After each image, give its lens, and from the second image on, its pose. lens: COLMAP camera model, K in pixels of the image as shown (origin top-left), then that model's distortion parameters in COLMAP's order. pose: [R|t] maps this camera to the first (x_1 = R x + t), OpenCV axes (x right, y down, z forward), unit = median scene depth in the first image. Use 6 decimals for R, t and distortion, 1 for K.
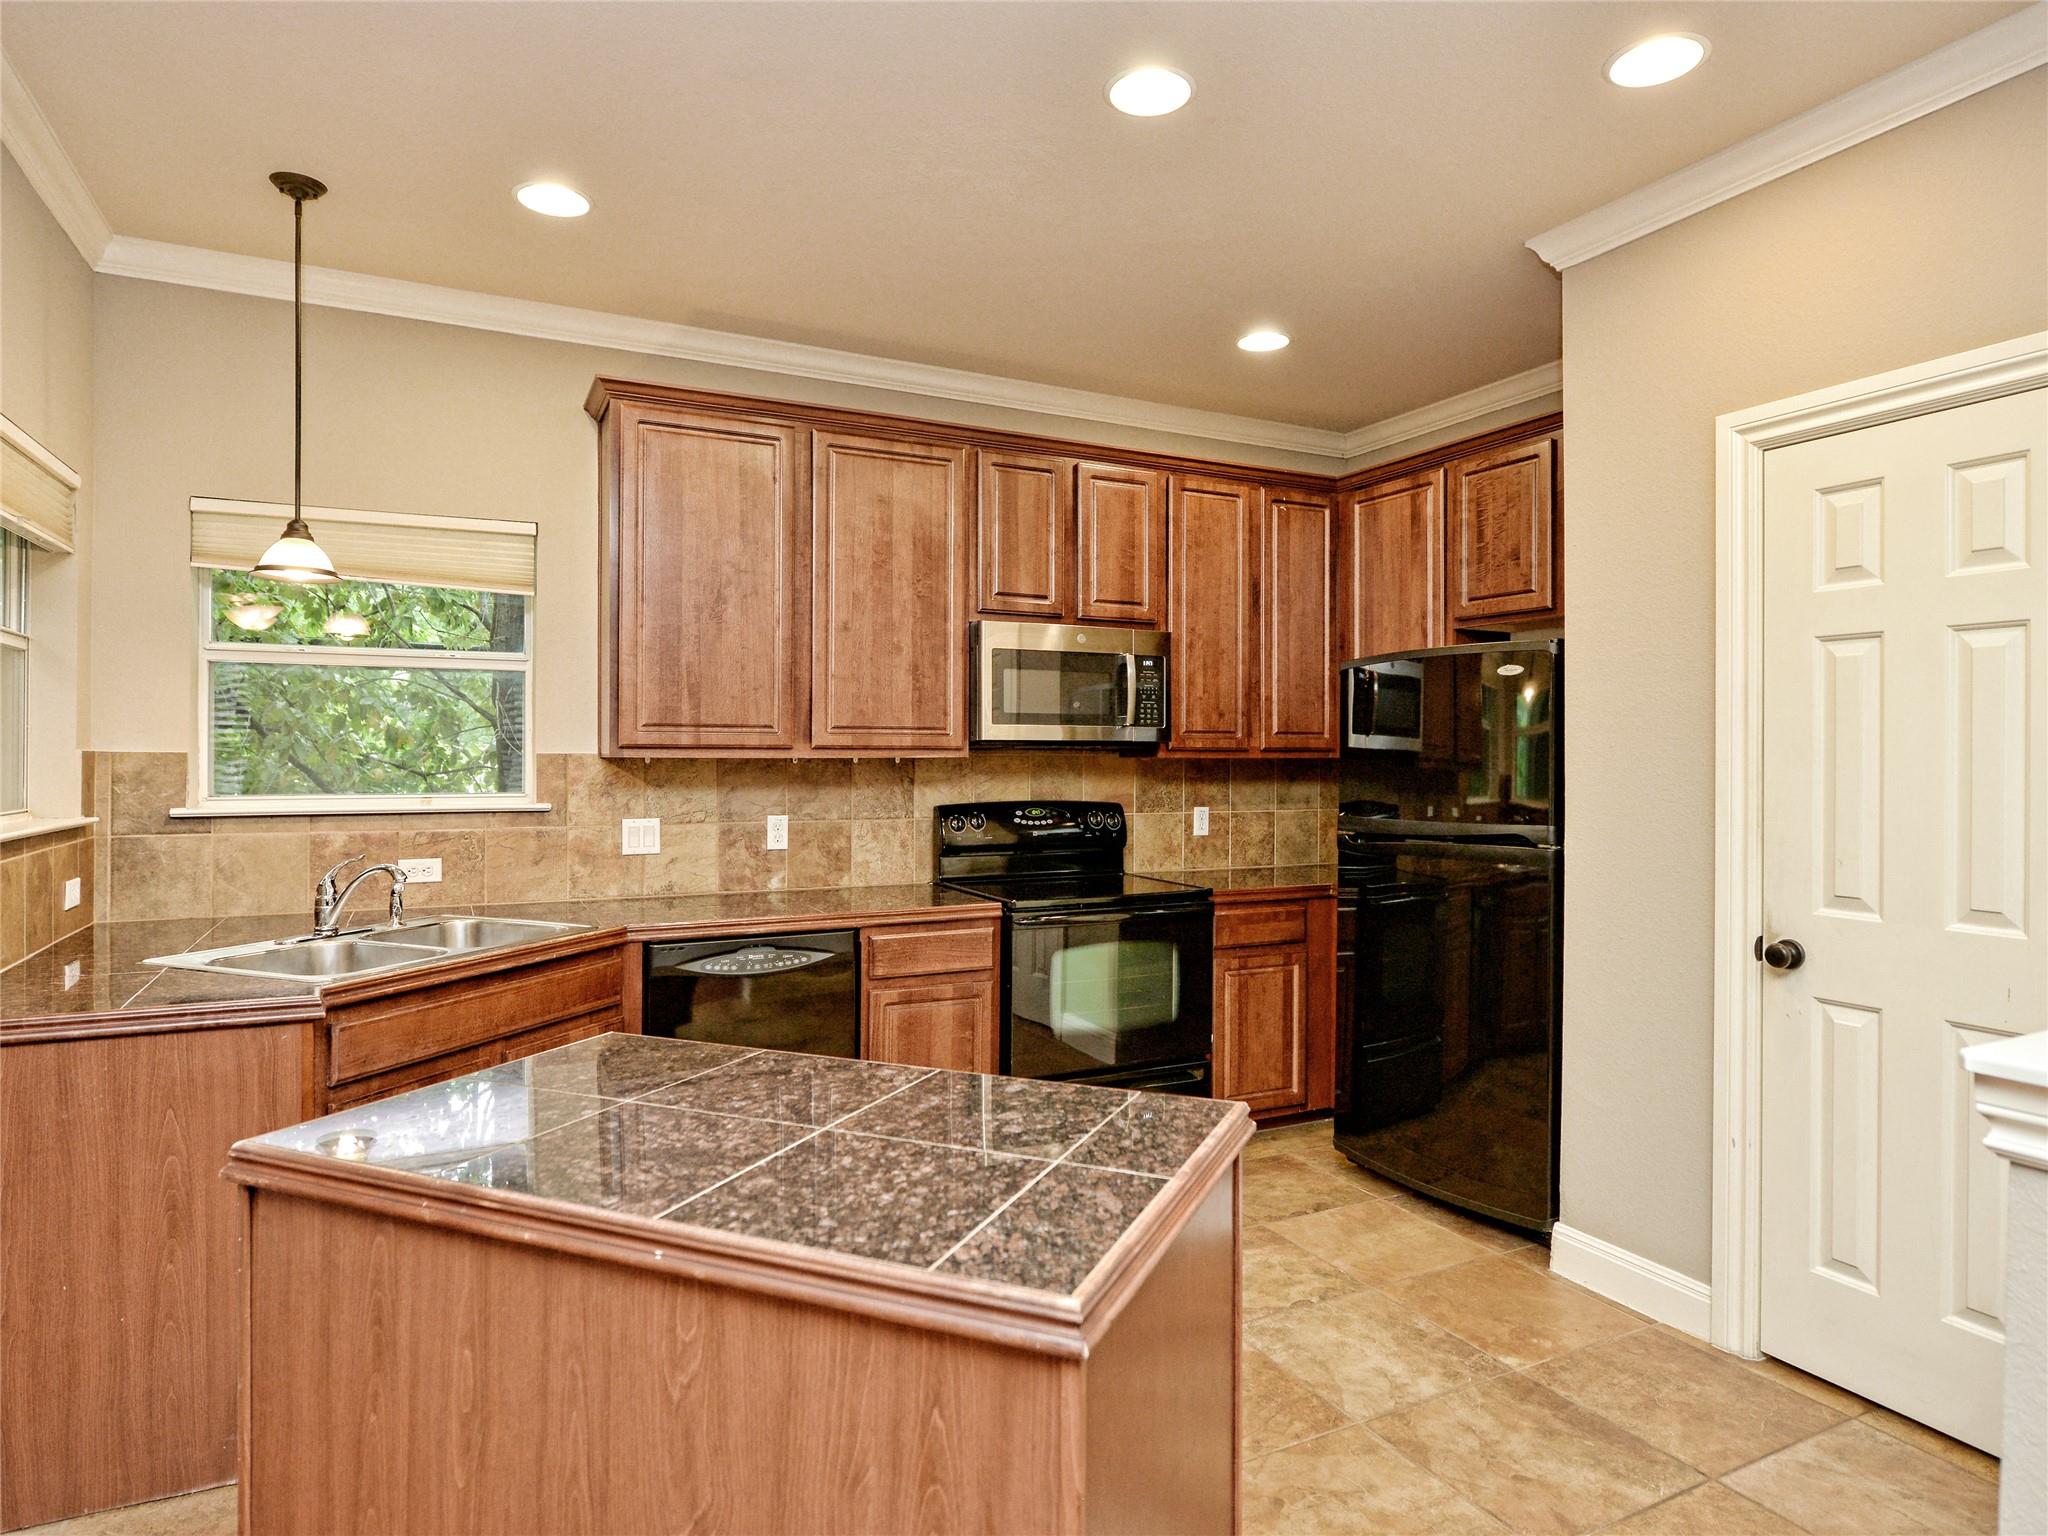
lens RADIAL K [[1177.4, 0, 1032.5], [0, 1177.4, 759.1], [0, 0, 1]] dist [-0.007529, -0.001463]
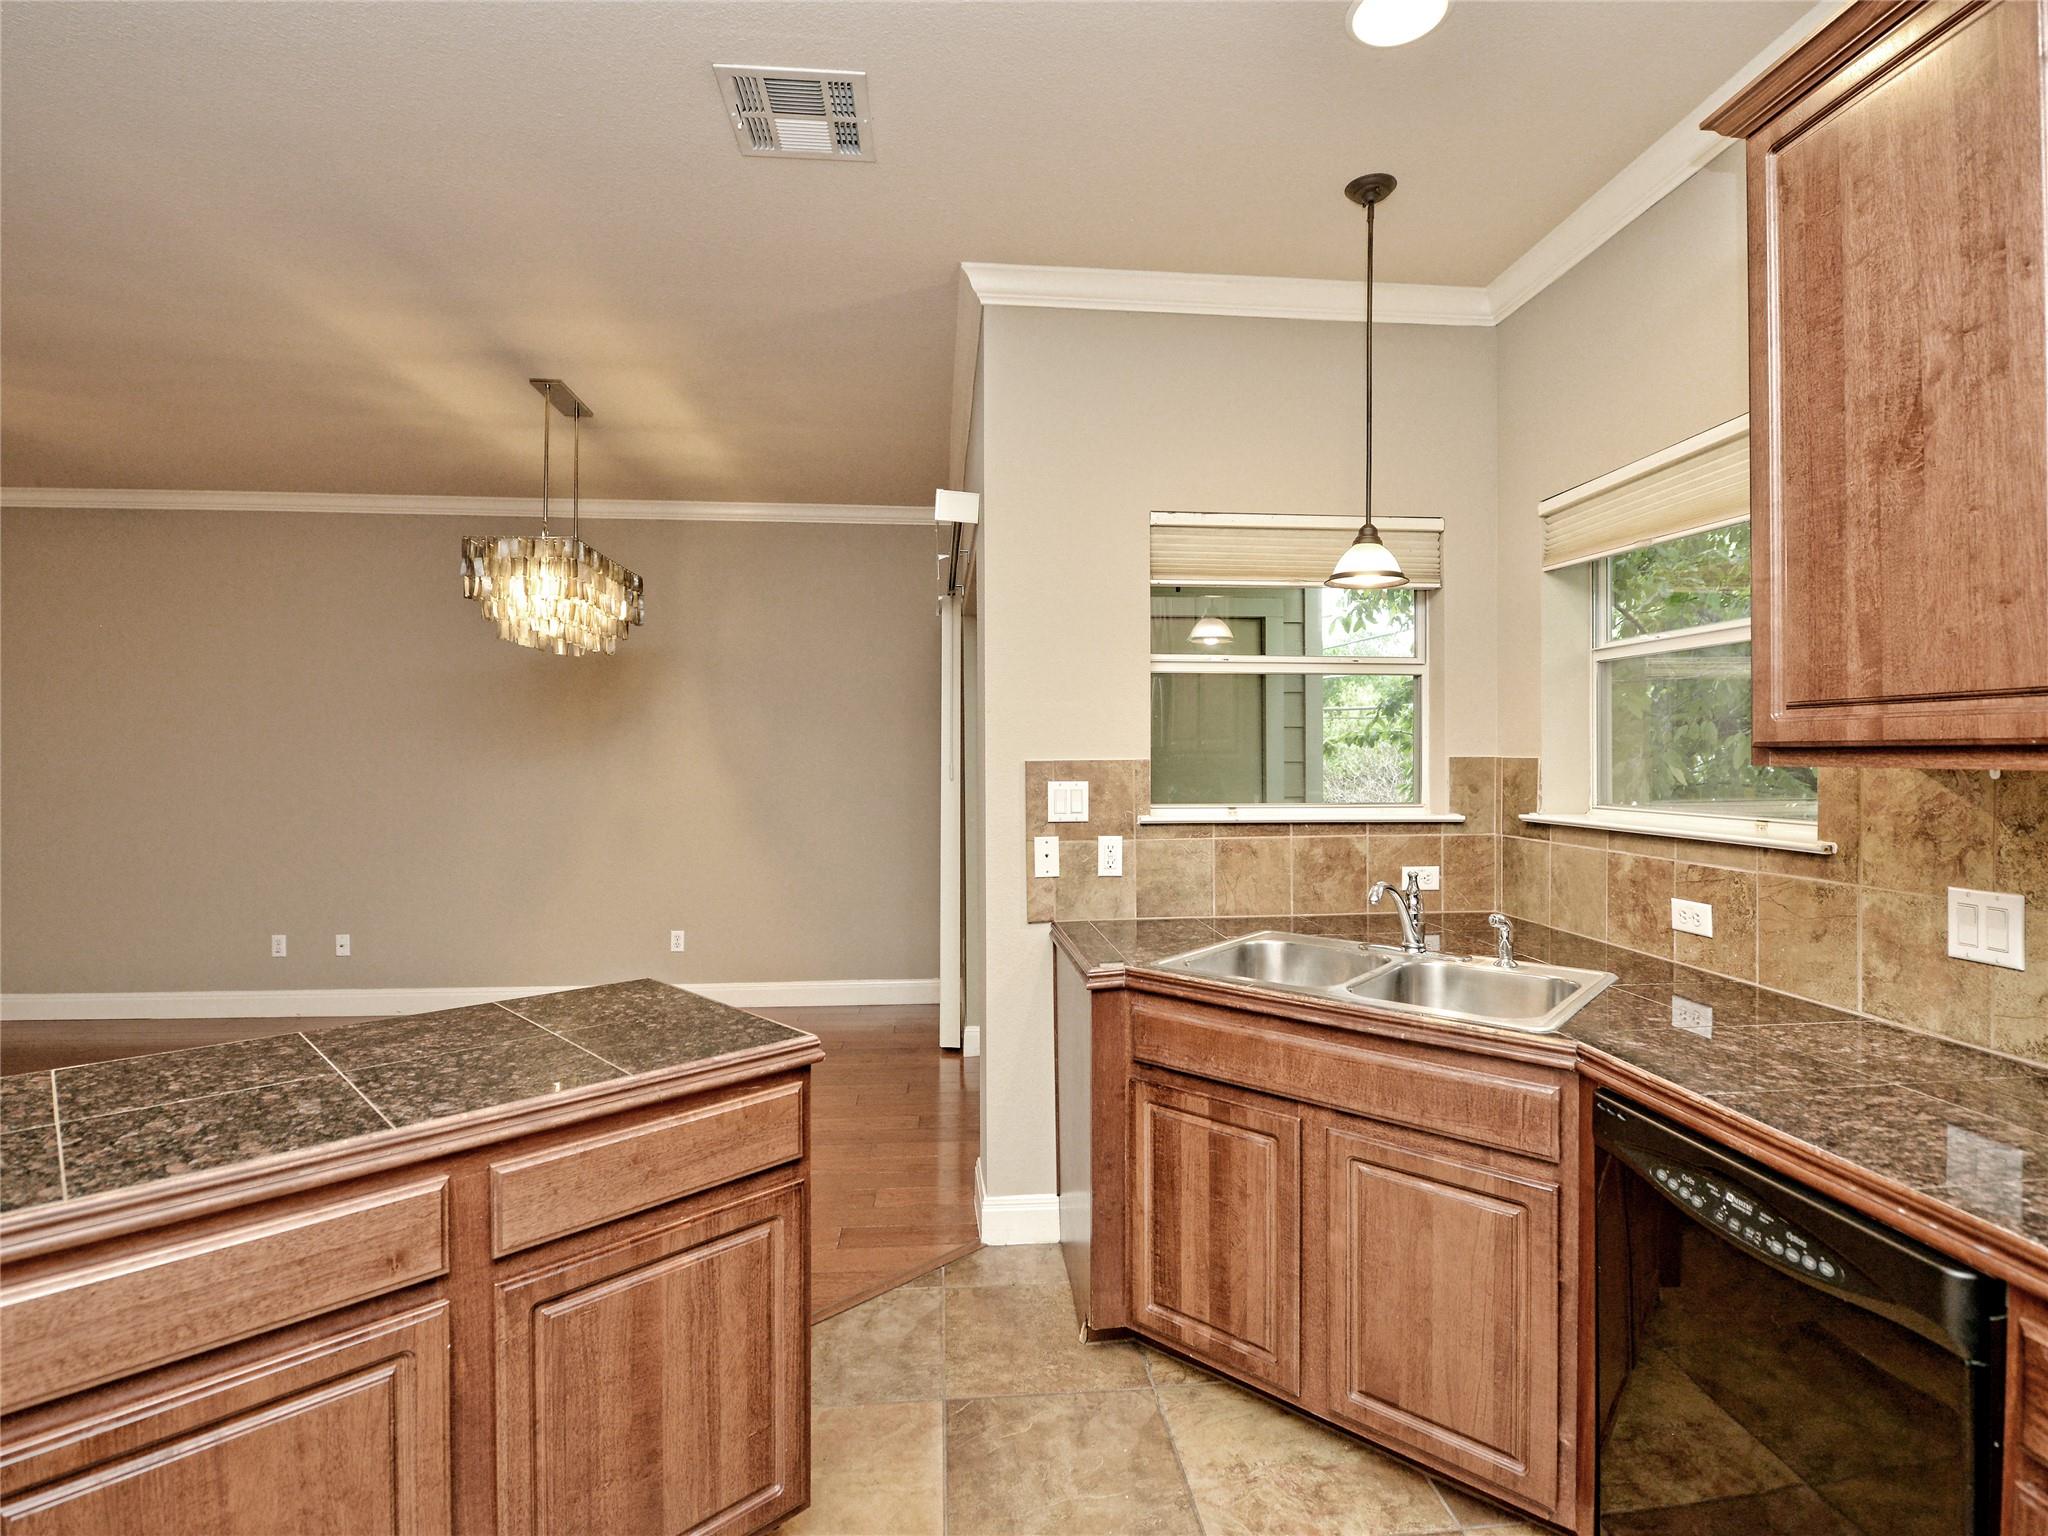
lens RADIAL K [[997.5, 0, 1031.3], [0, 997.5, 758.4], [0, 0, 1]] dist [-0.016005, -0.000673]
pose [[-0.361567, 0.000164, -0.932346, 0.195037], [-0.002739, 0.999995, 0.001238, -0.004377], [0.932342, 0.003001, -0.361565, 0.771913]]
